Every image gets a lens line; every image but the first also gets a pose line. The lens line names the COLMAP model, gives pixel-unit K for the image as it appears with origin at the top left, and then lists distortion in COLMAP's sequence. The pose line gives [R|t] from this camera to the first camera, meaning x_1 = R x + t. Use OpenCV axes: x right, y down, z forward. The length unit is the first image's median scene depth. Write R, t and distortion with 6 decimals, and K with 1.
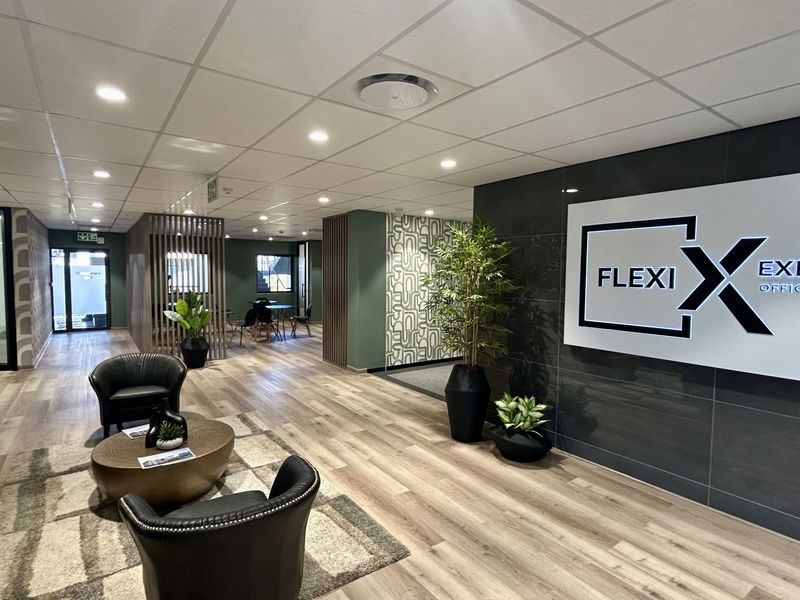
lens RADIAL K [[432.1, 0, 398.8], [0, 432.1, 296.6], [0, 0, 1]] dist [-0.001443, 0.001640]
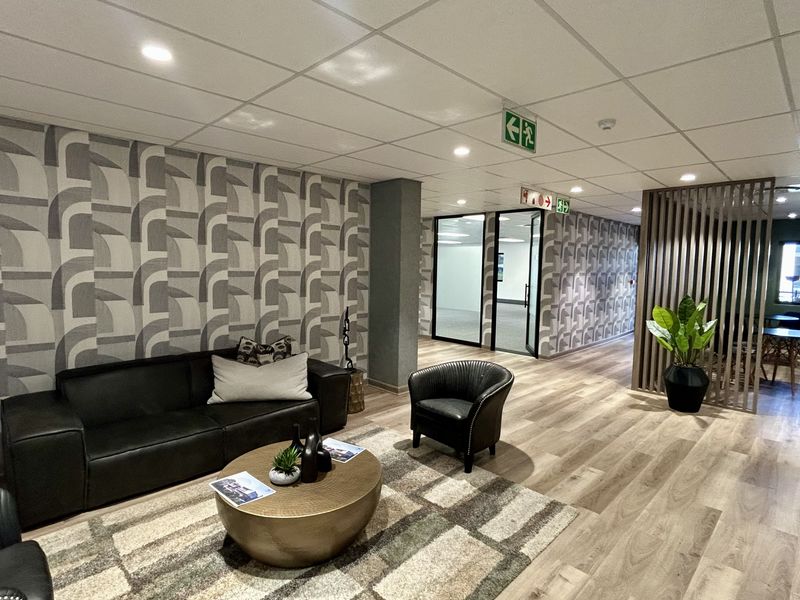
lens RADIAL K [[432.1, 0, 398.8], [0, 432.1, 296.6], [0, 0, 1]] dist [-0.001443, 0.001640]
pose [[0.162256, 0.065379, -0.984580, 0.211504], [-0.071773, 0.995942, 0.054306, -0.032620], [0.984135, 0.061855, 0.166290, 0.884854]]
